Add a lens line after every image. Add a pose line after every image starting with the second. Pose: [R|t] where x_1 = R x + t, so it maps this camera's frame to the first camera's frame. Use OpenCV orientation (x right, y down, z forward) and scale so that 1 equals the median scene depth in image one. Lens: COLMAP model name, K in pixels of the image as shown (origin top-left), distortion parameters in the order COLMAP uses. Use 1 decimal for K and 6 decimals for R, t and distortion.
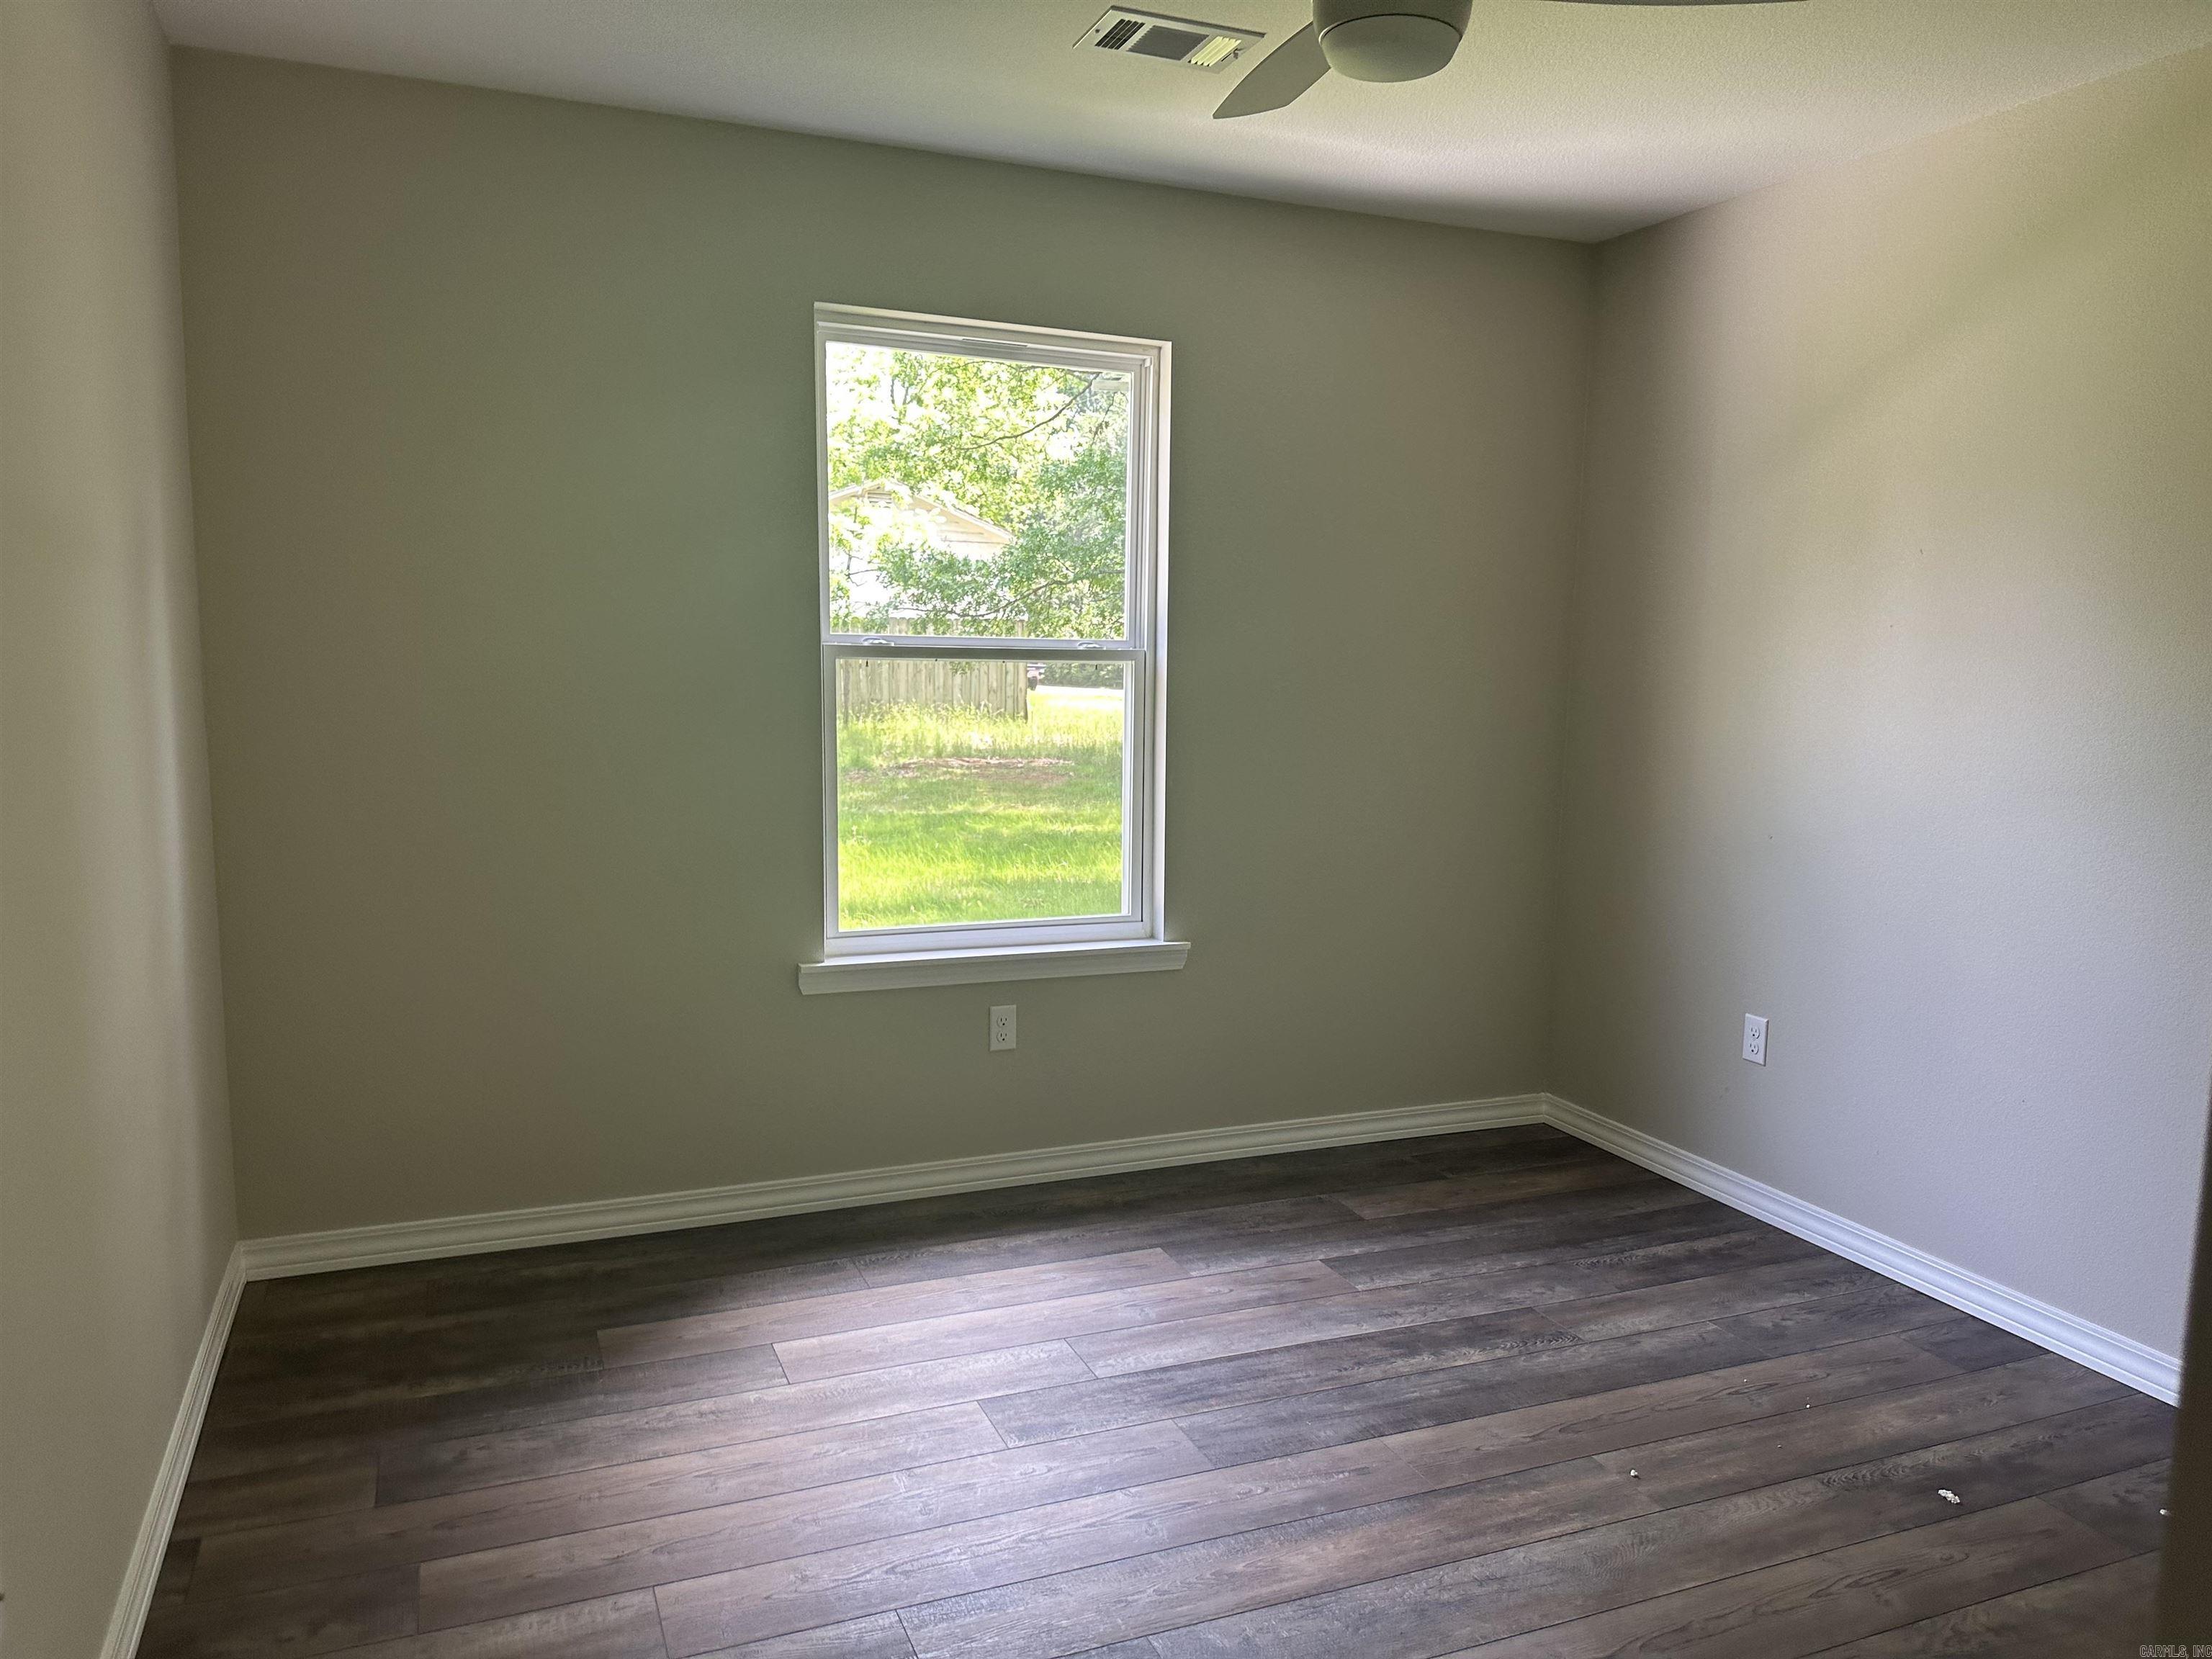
lens RADIAL K [[1574.3, 0, 1097.1], [0, 1574.3, 859.0], [0, 0, 1]] dist [0.167251, -0.308017]
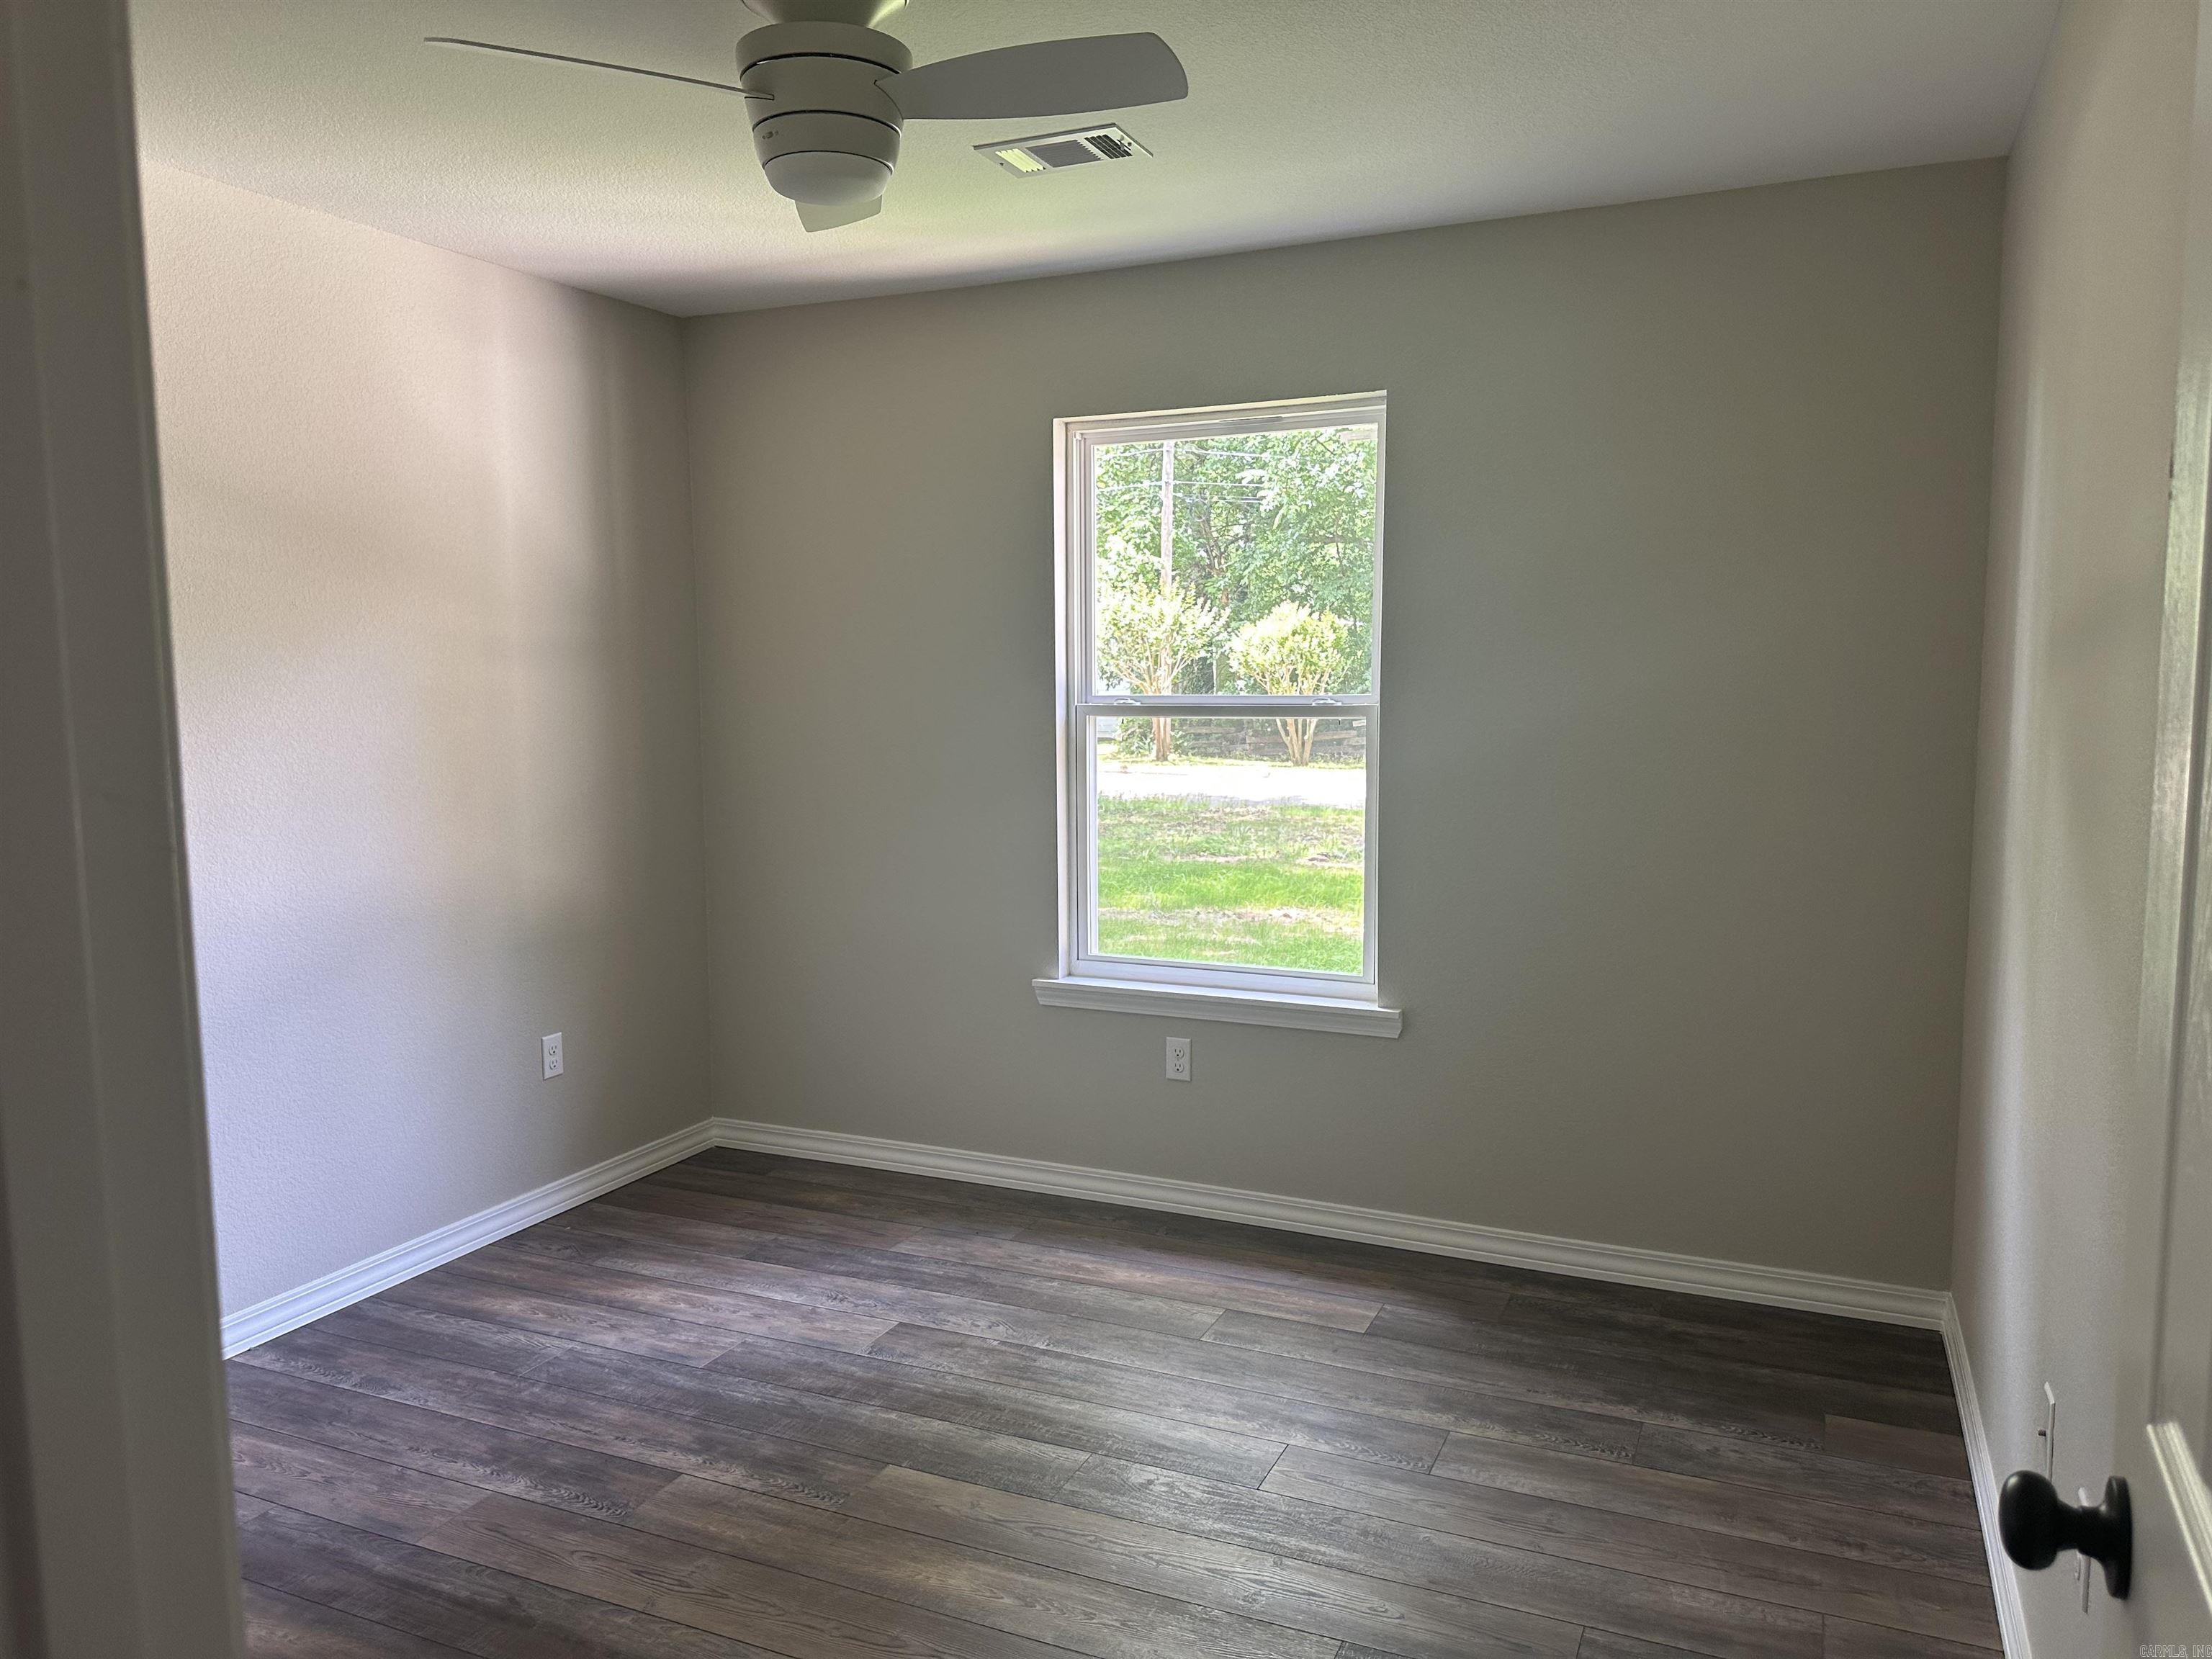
lens RADIAL K [[1574.3, 0, 1097.1], [0, 1574.3, 859.0], [0, 0, 1]] dist [0.167251, -0.308017]
pose [[0.676874, 0.053469, -0.734155, 0.673137], [-0.081551, 0.996666, -0.002600, -0.021858], [0.731568, 0.061631, 0.678977, 0.238047]]
